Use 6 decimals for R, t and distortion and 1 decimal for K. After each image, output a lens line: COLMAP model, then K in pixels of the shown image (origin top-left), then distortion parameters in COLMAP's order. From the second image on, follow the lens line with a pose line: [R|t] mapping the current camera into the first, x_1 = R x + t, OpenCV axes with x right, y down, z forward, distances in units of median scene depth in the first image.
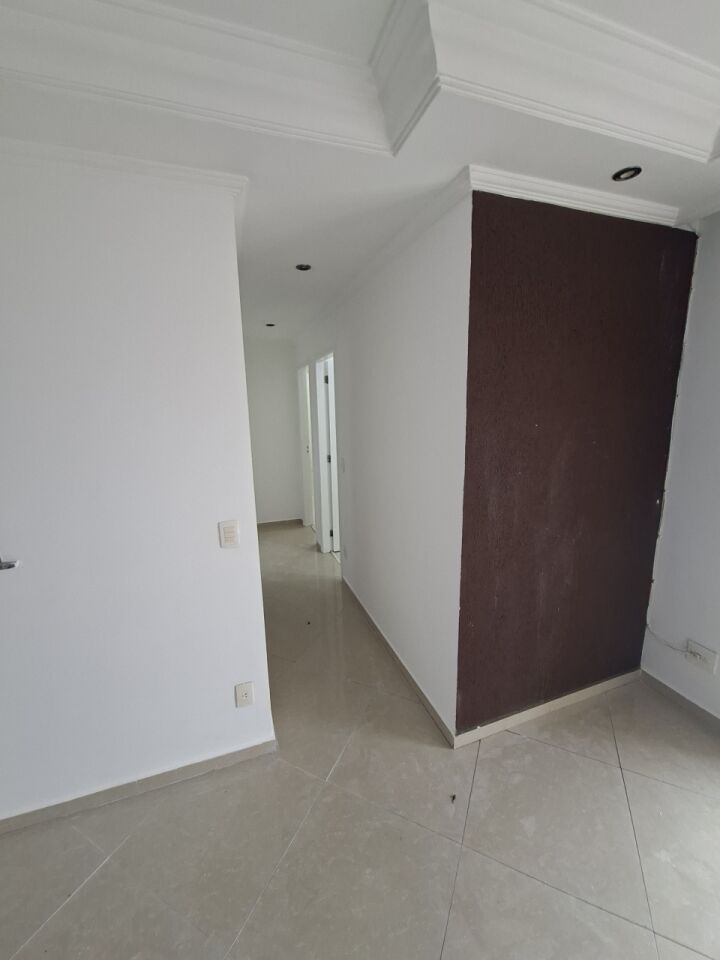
lens RADIAL K [[380.2, 0, 357.8], [0, 380.2, 474.1], [0, 0, 1]] dist [-0.001463, 0.000240]
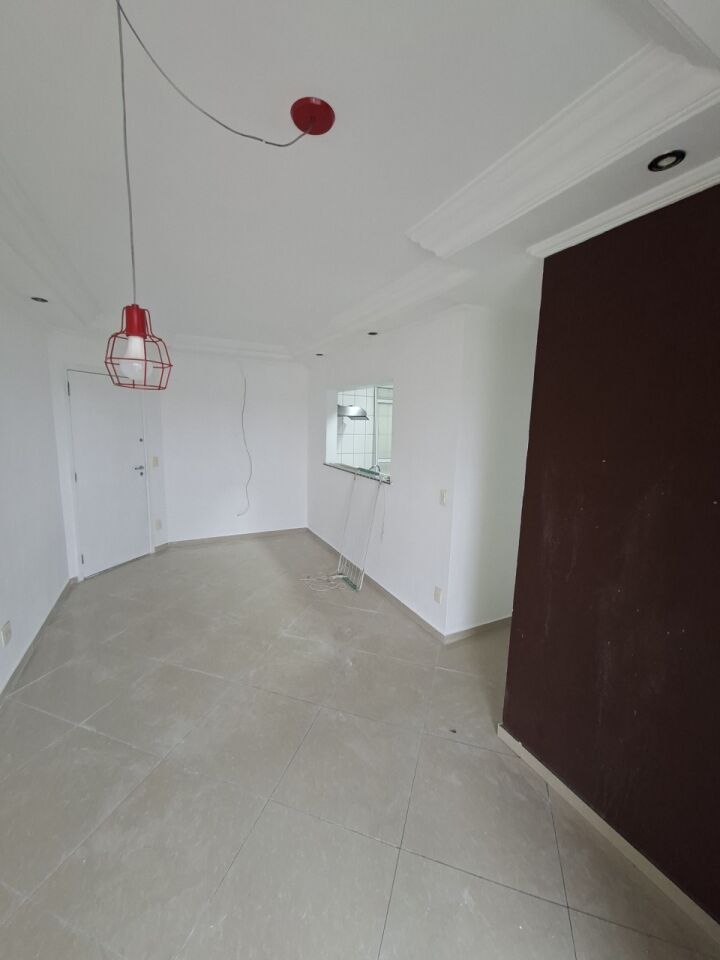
lens RADIAL K [[380.2, 0, 357.8], [0, 380.2, 474.1], [0, 0, 1]] dist [-0.001463, 0.000240]
pose [[0.126432, 0.167268, -0.977771, 1.213280], [-0.209311, 0.967987, 0.138529, -0.096531], [0.969641, 0.187144, 0.157396, 0.289262]]
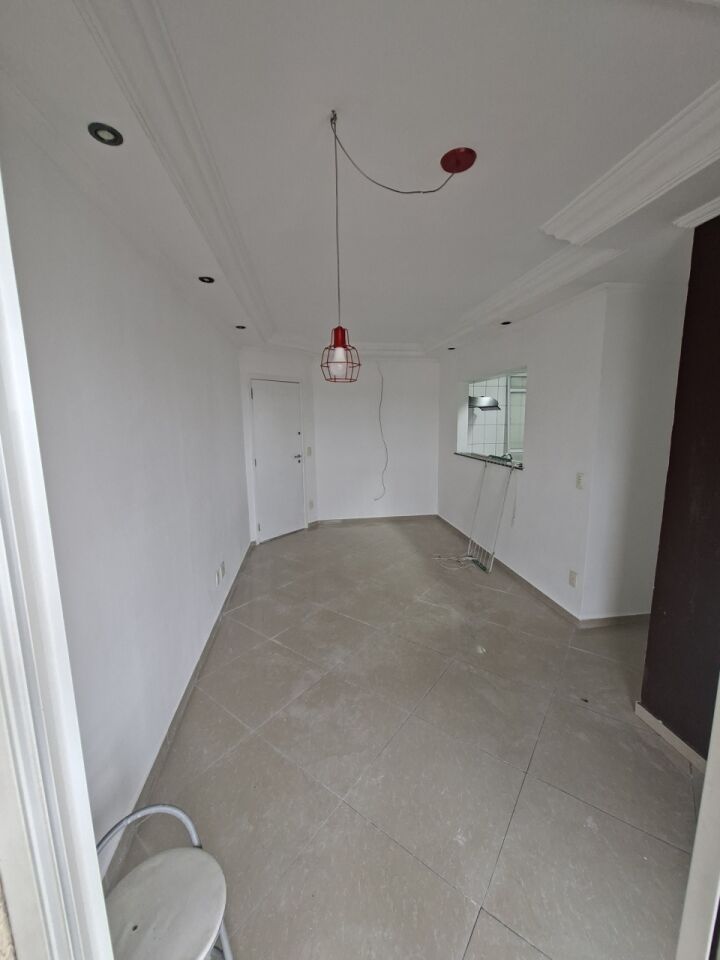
lens RADIAL K [[380.2, 0, 357.8], [0, 380.2, 474.1], [0, 0, 1]] dist [-0.001463, 0.000240]
pose [[-0.196507, 0.174851, -0.964786, 1.426975], [-0.161738, 0.964711, 0.207780, -0.060988], [0.967071, 0.196873, -0.161292, 0.258928]]
